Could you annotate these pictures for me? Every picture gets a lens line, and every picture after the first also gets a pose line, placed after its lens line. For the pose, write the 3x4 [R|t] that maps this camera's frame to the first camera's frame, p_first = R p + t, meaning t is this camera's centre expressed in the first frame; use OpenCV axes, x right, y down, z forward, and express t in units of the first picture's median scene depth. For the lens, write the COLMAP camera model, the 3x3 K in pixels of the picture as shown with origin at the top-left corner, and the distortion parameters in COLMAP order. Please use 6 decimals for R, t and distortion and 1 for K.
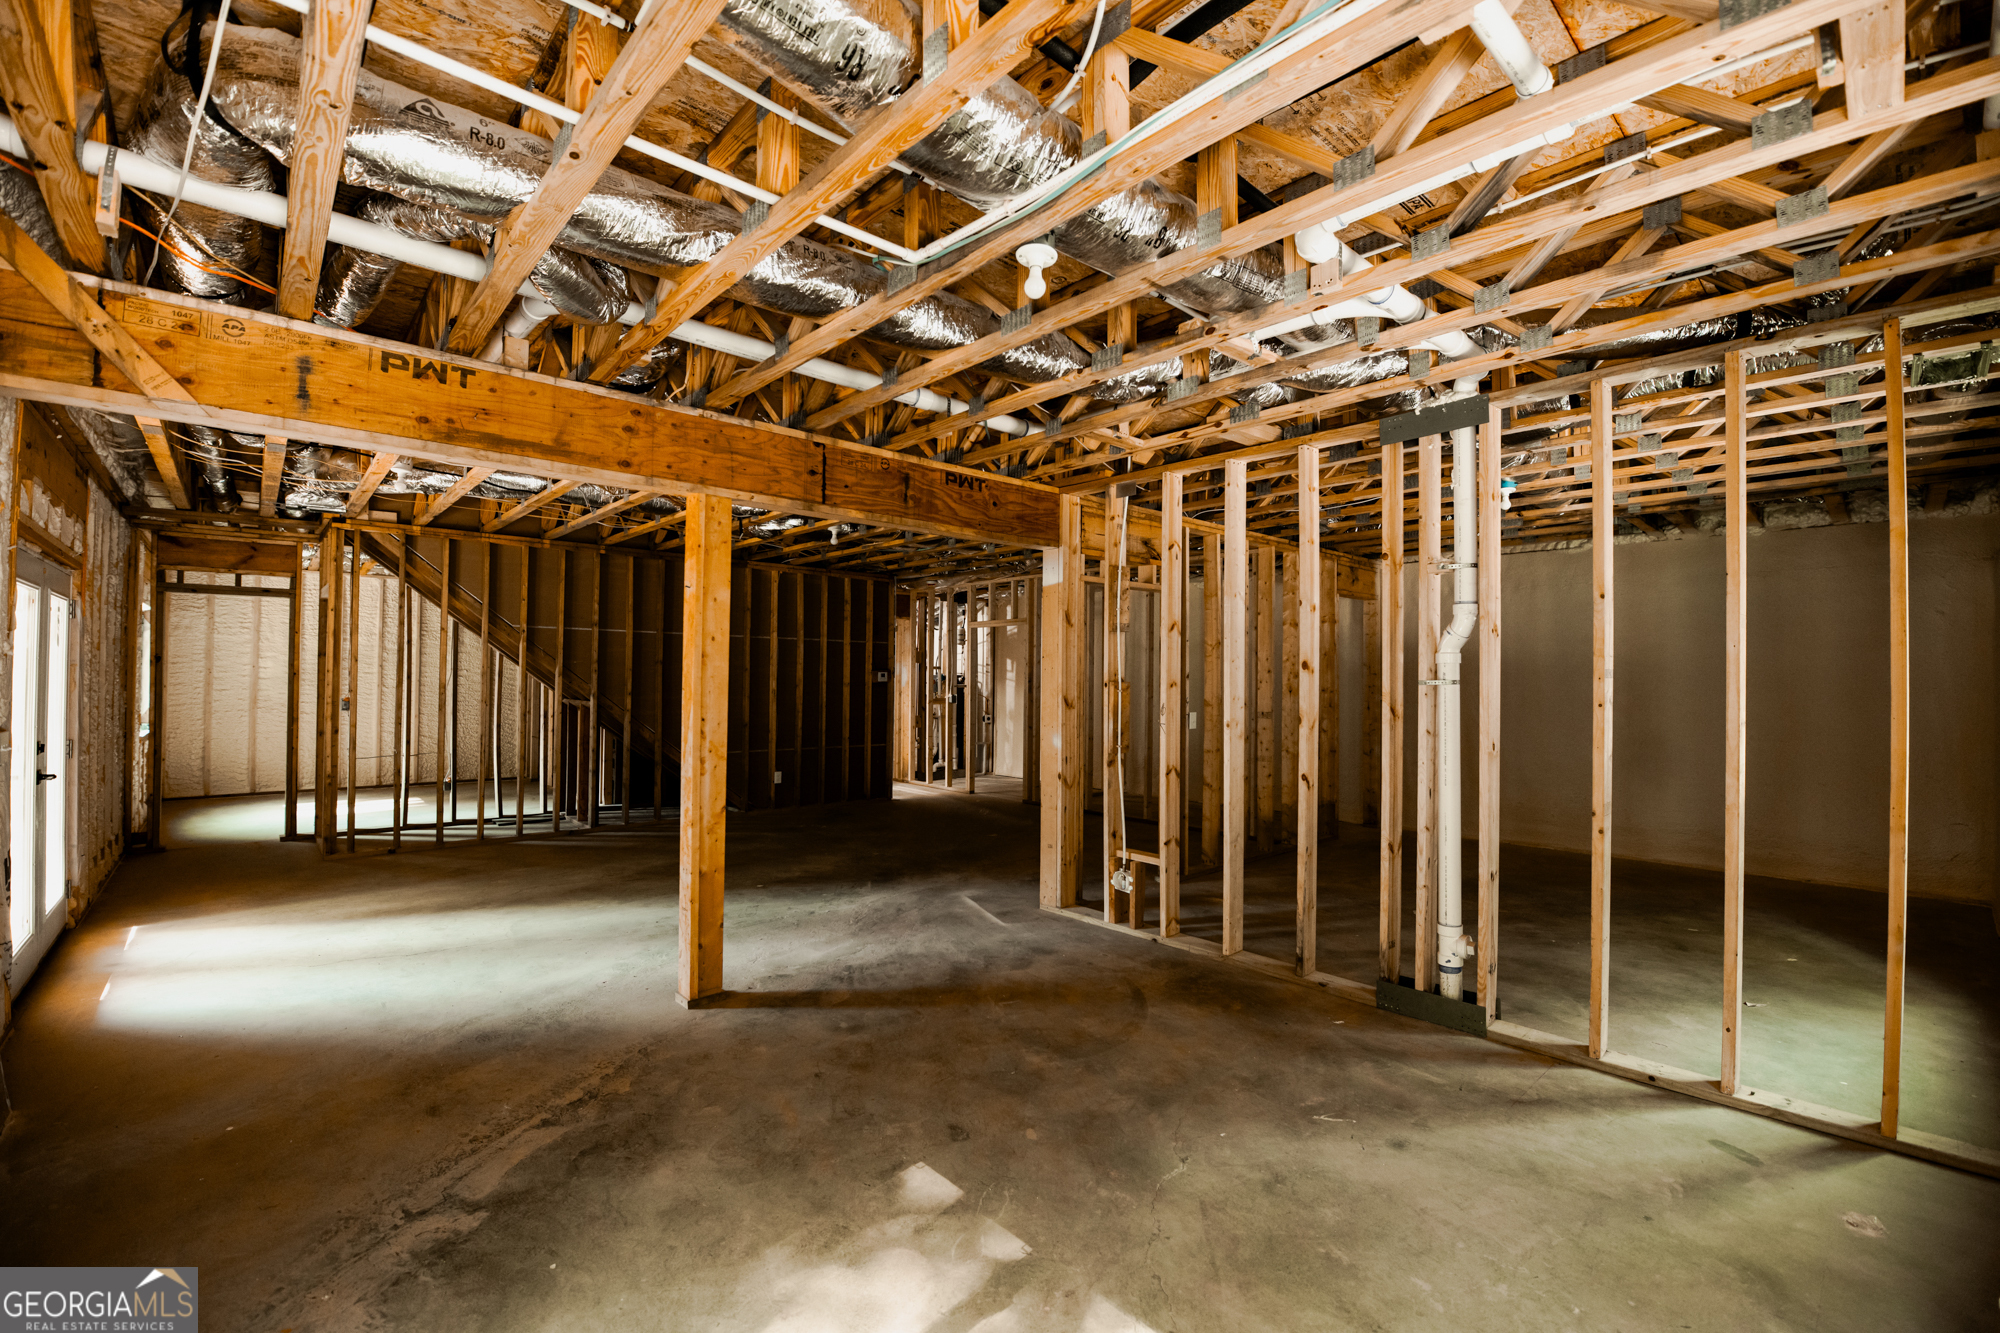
lens RADIAL K [[843.5, 0, 1000.0], [0, 843.5, 666.5], [0, 0, 1]] dist [-0.023943, -0.001781]
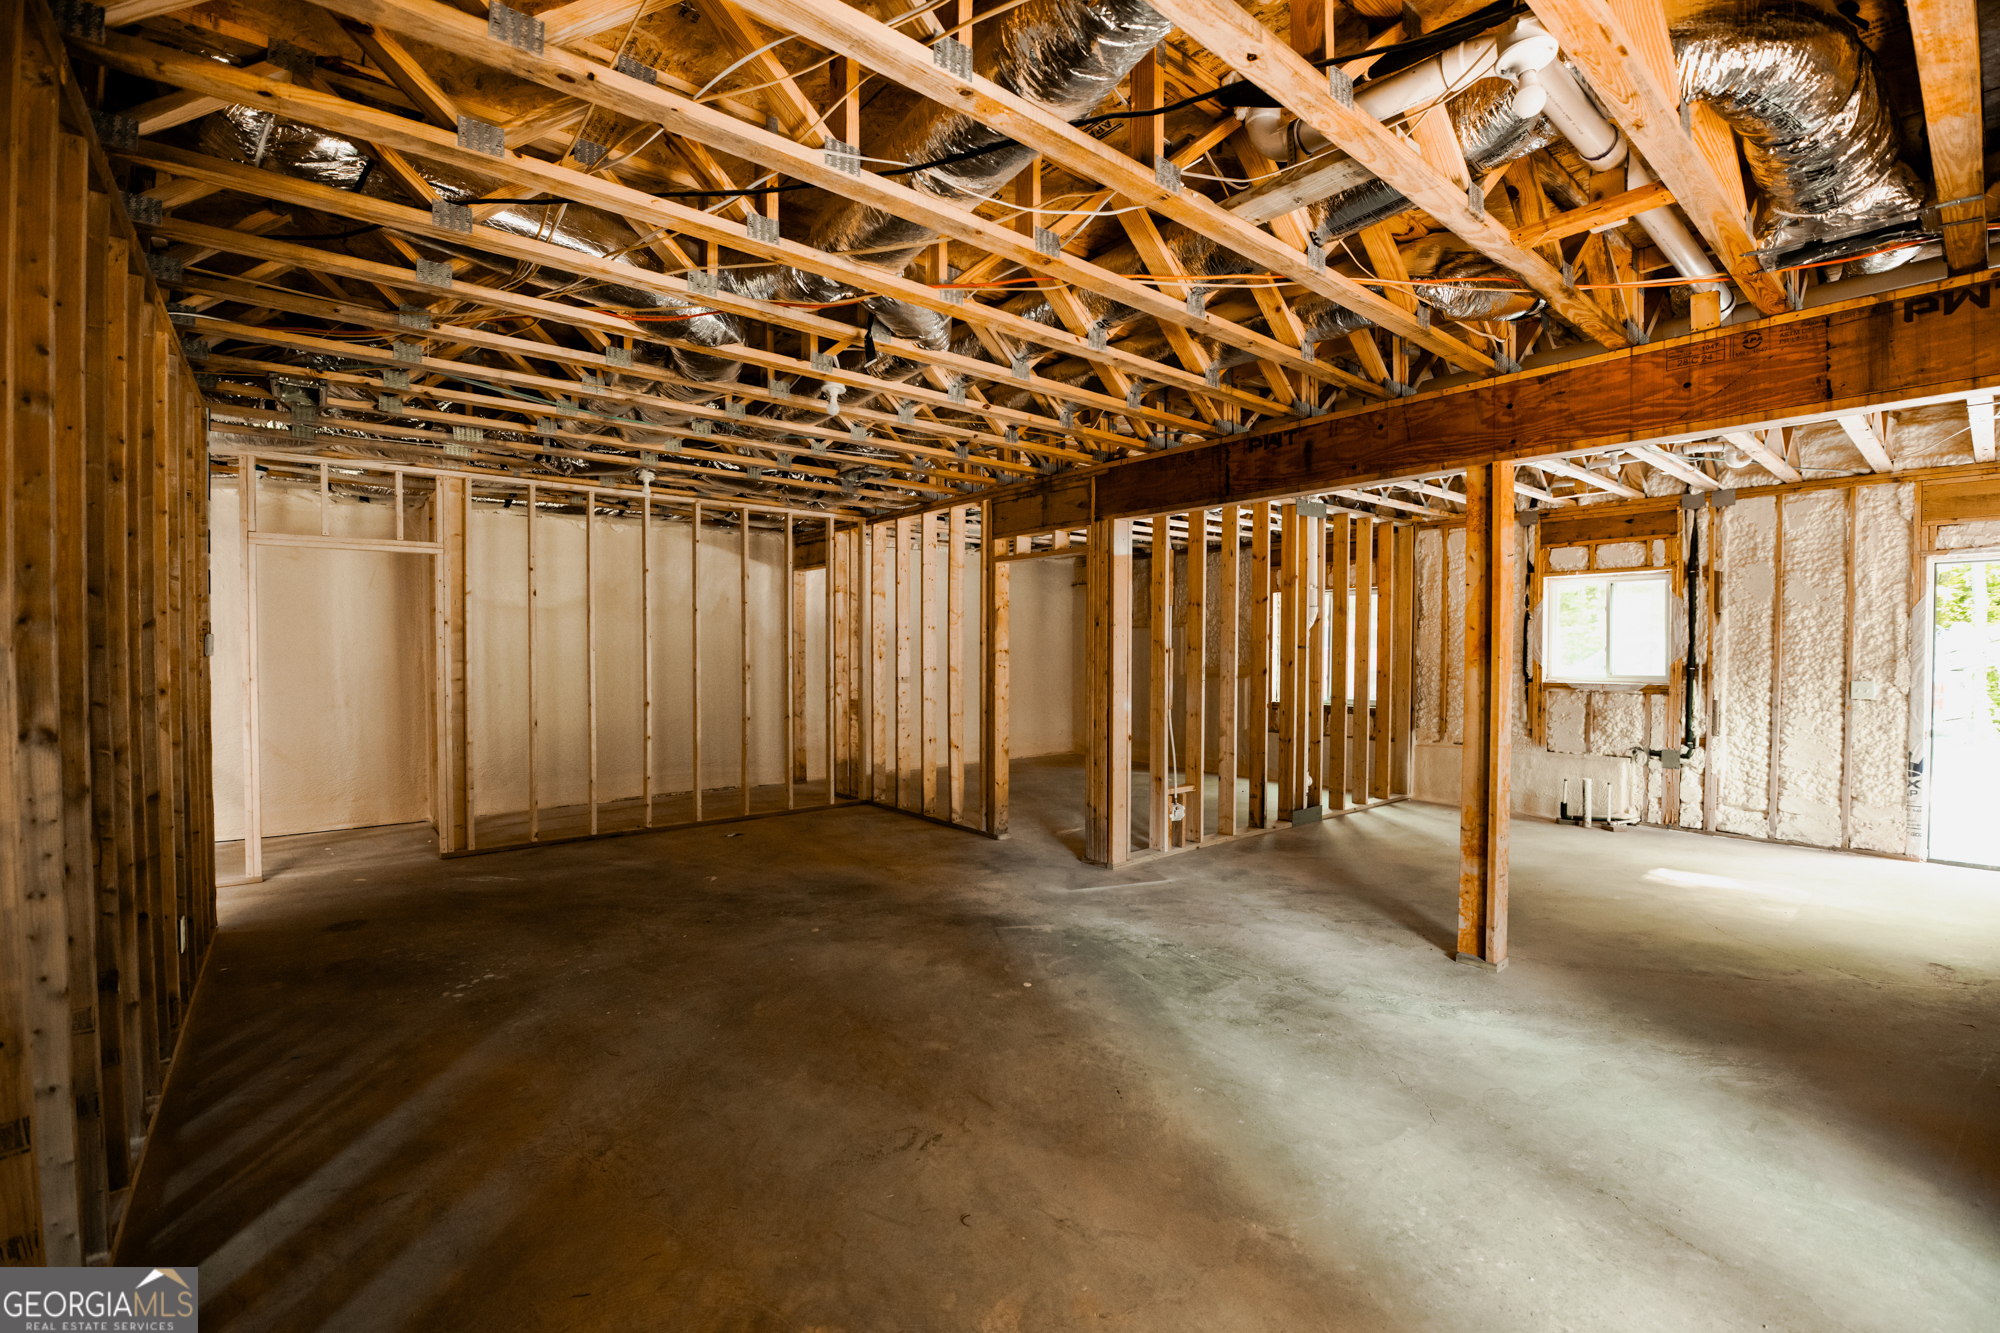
lens RADIAL K [[843.5, 0, 1000.0], [0, 843.5, 666.5], [0, 0, 1]] dist [-0.023943, -0.001781]
pose [[0.053479, -0.031111, 0.998084, -1.100347], [-0.014673, 0.999382, 0.031938, 0.008029], [-0.998461, -0.016353, 0.052989, 1.214174]]
